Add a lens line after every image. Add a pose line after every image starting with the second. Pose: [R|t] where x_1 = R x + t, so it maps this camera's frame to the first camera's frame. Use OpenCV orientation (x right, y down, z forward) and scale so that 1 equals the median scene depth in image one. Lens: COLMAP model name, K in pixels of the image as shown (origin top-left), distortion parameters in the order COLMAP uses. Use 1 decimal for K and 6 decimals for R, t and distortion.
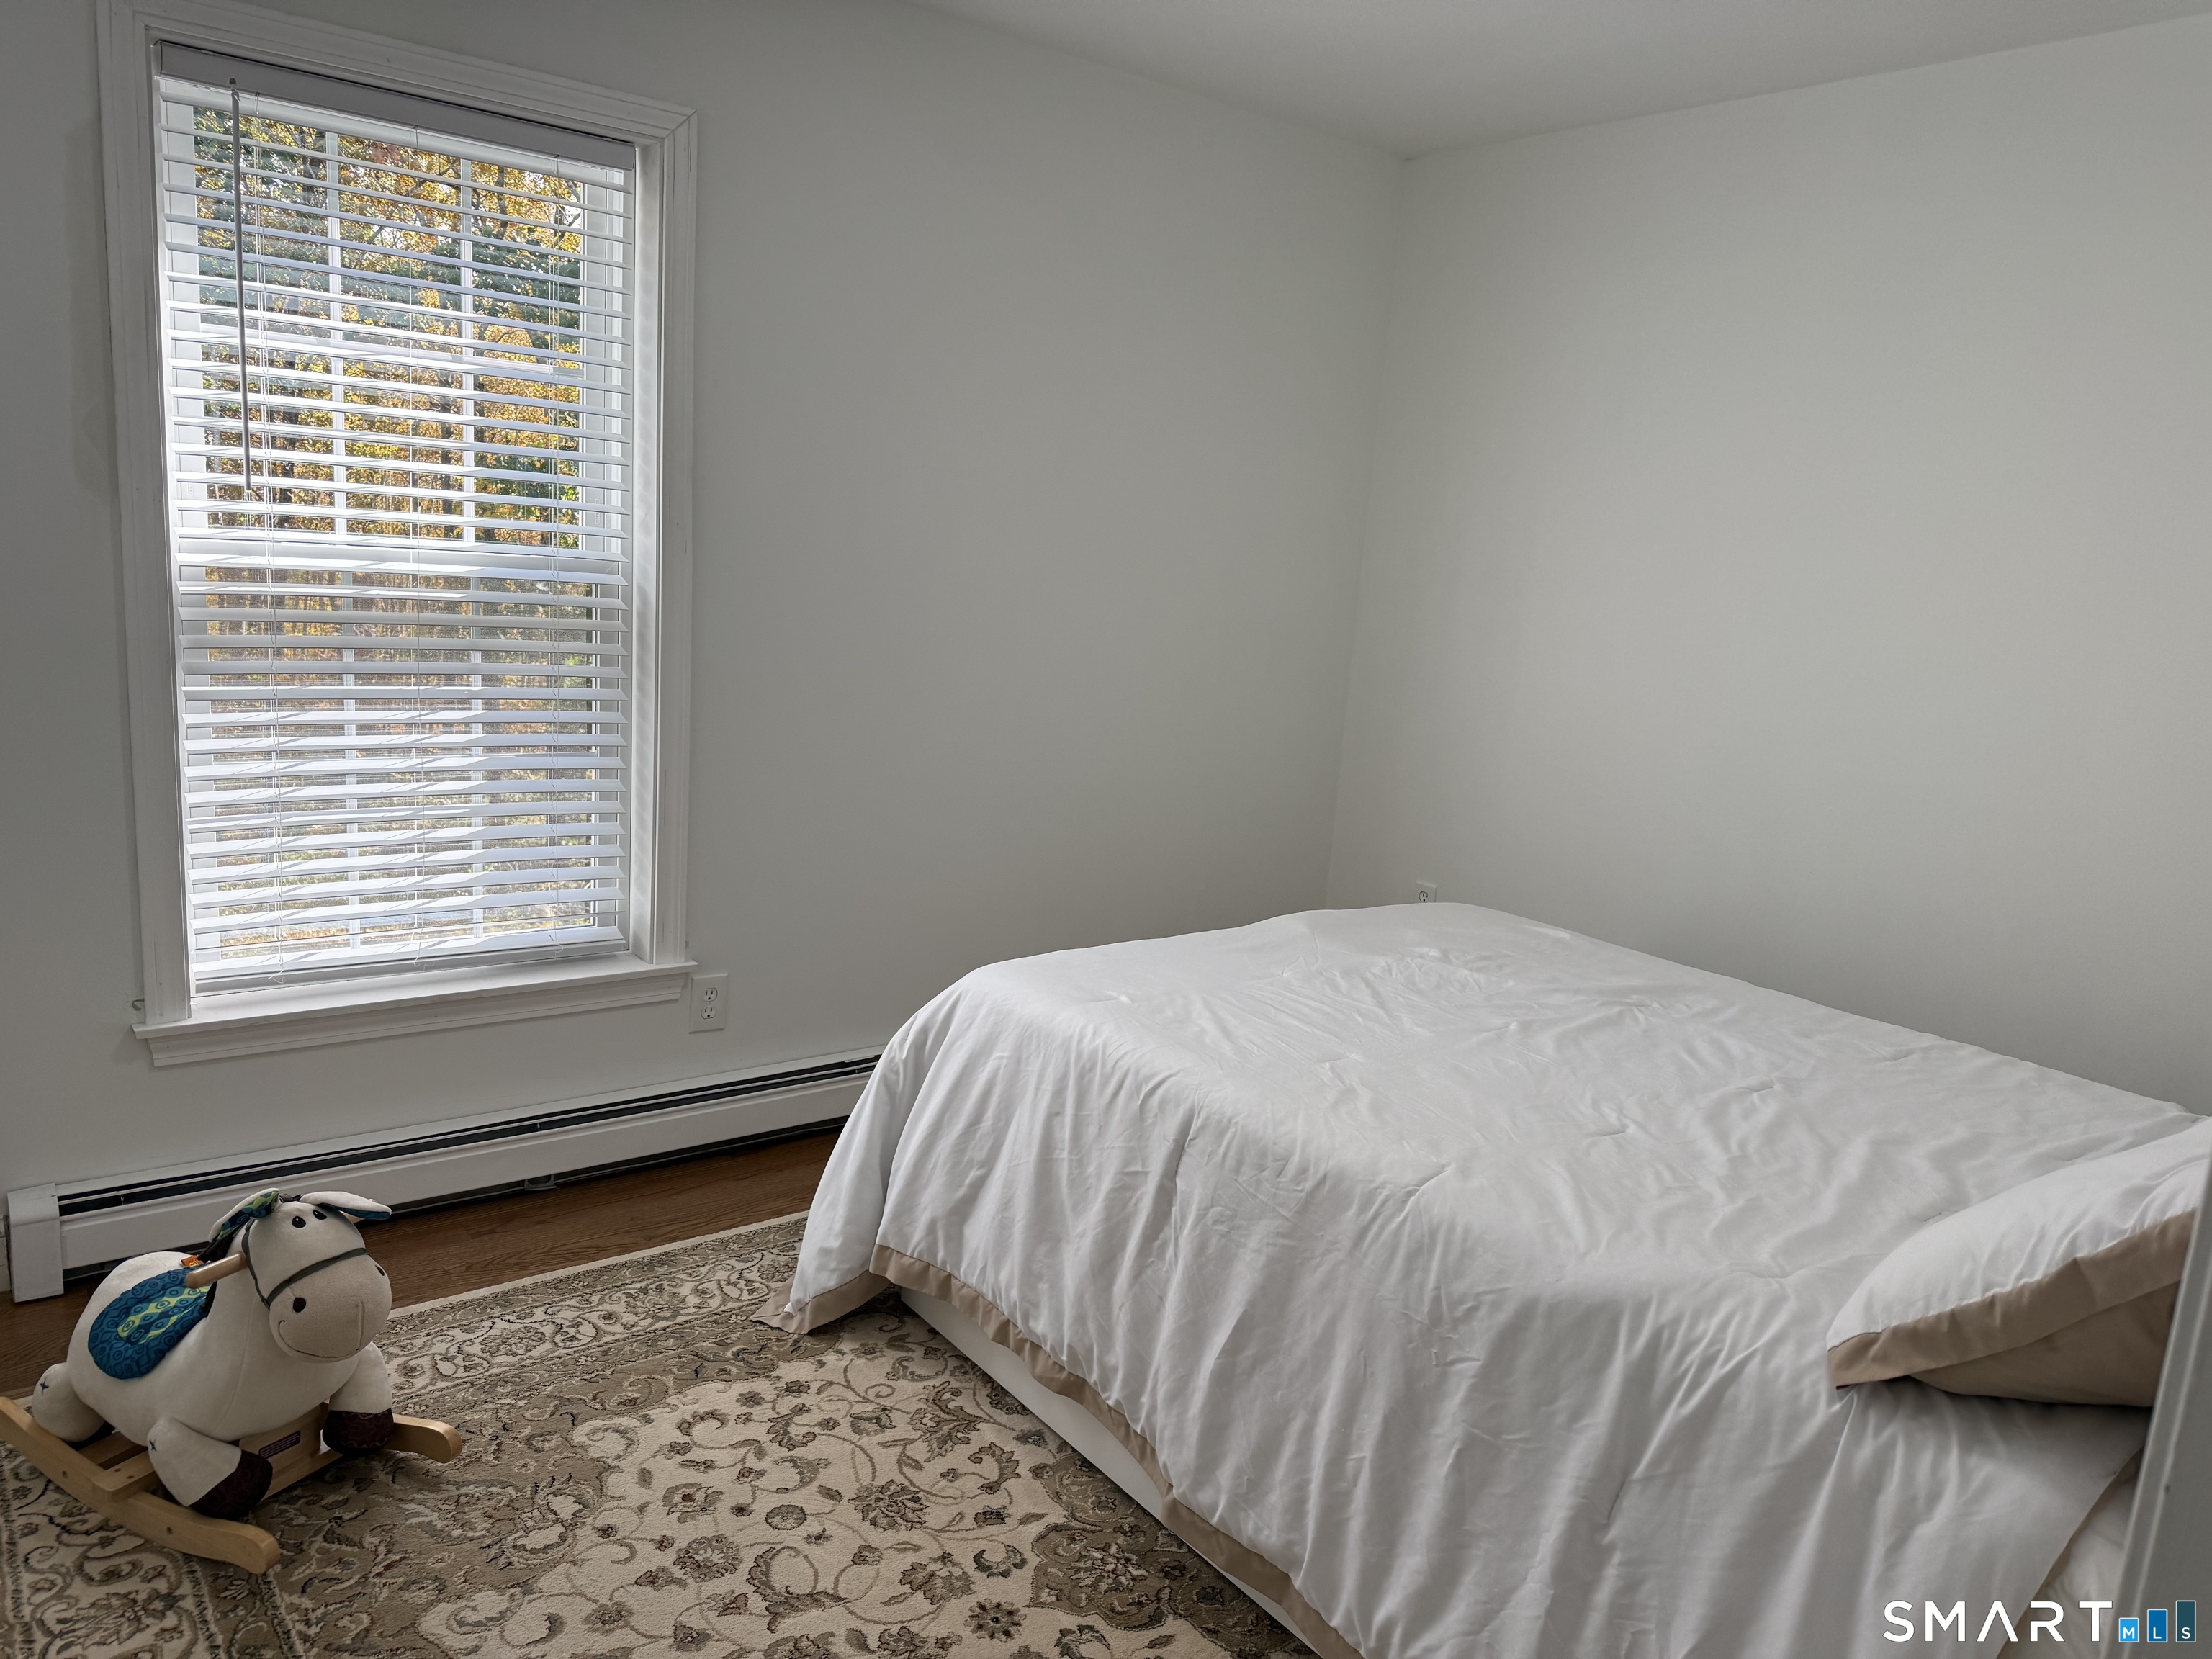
lens RADIAL K [[1541.8, 0, 1109.2], [0, 1541.8, 828.4], [0, 0, 1]] dist [0.054772, -0.008135]
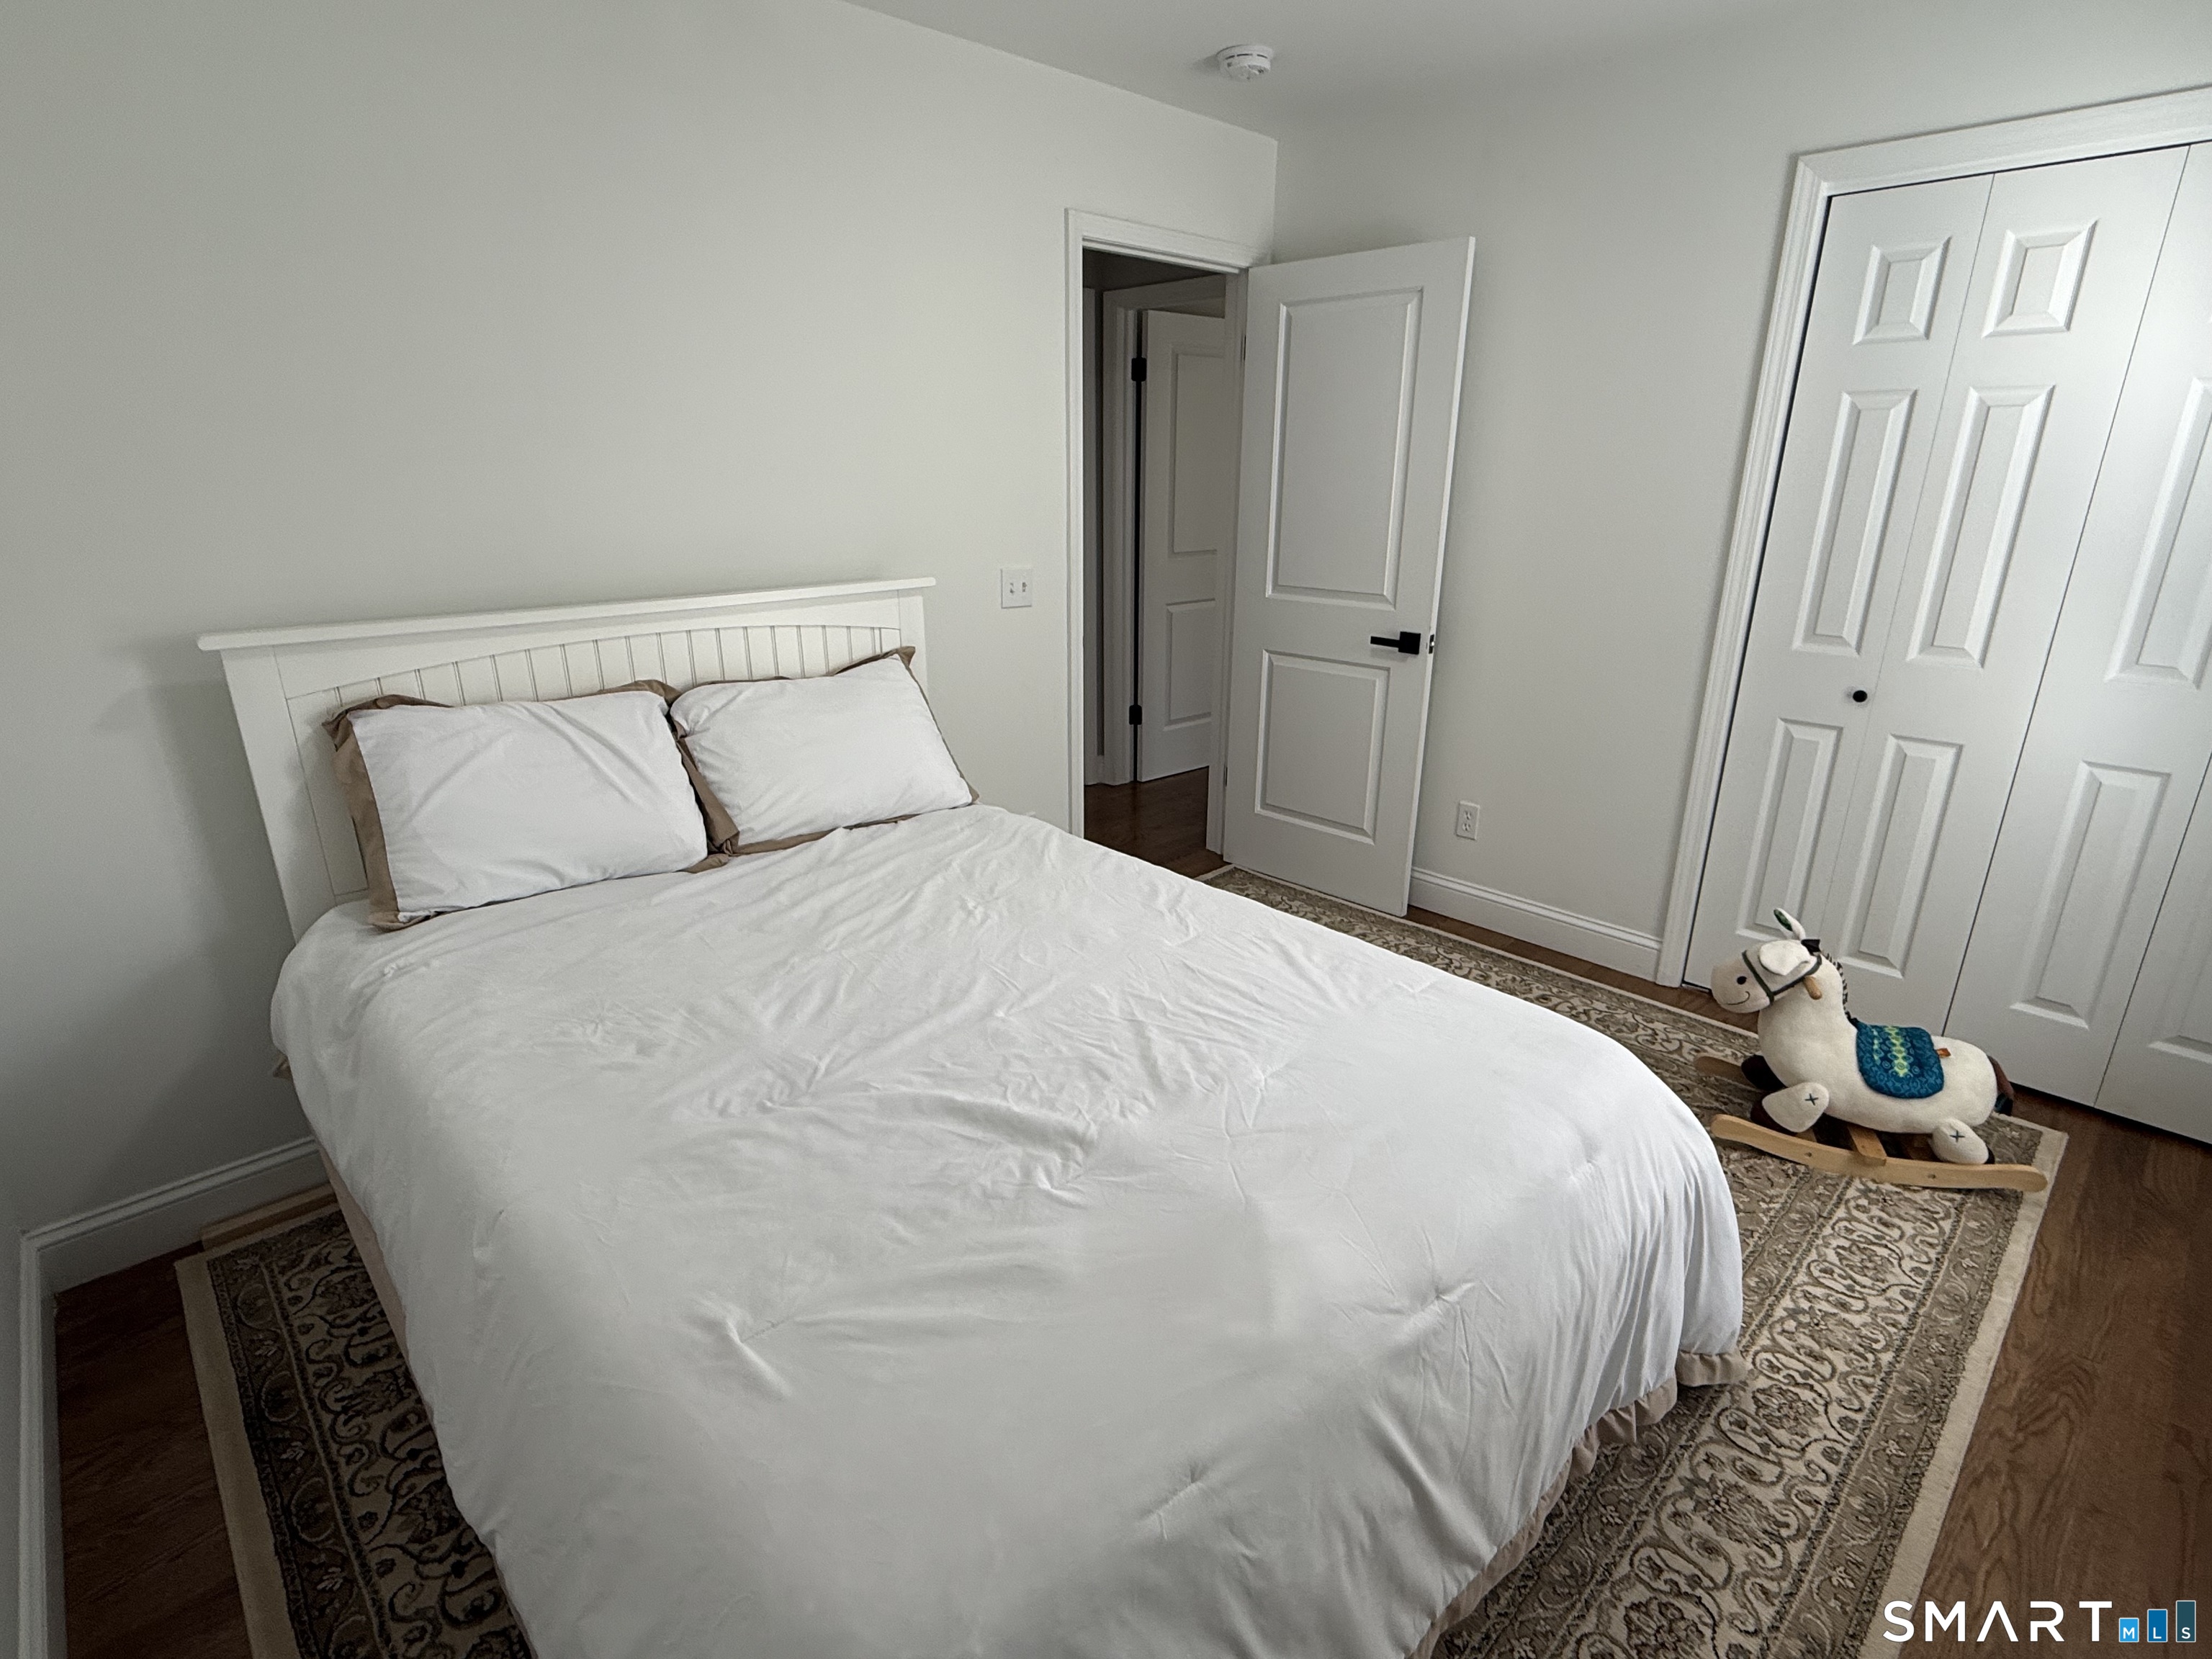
lens RADIAL K [[1085.6, 0, 1100.4], [0, 1085.6, 828.5], [0, 0, 1]] dist [0.002415, -0.000140]
pose [[-0.992628, -0.035700, -0.115820, 0.287603], [-0.088812, 0.864530, 0.494672, -0.302115], [0.082470, 0.501312, -0.861327, 1.545581]]
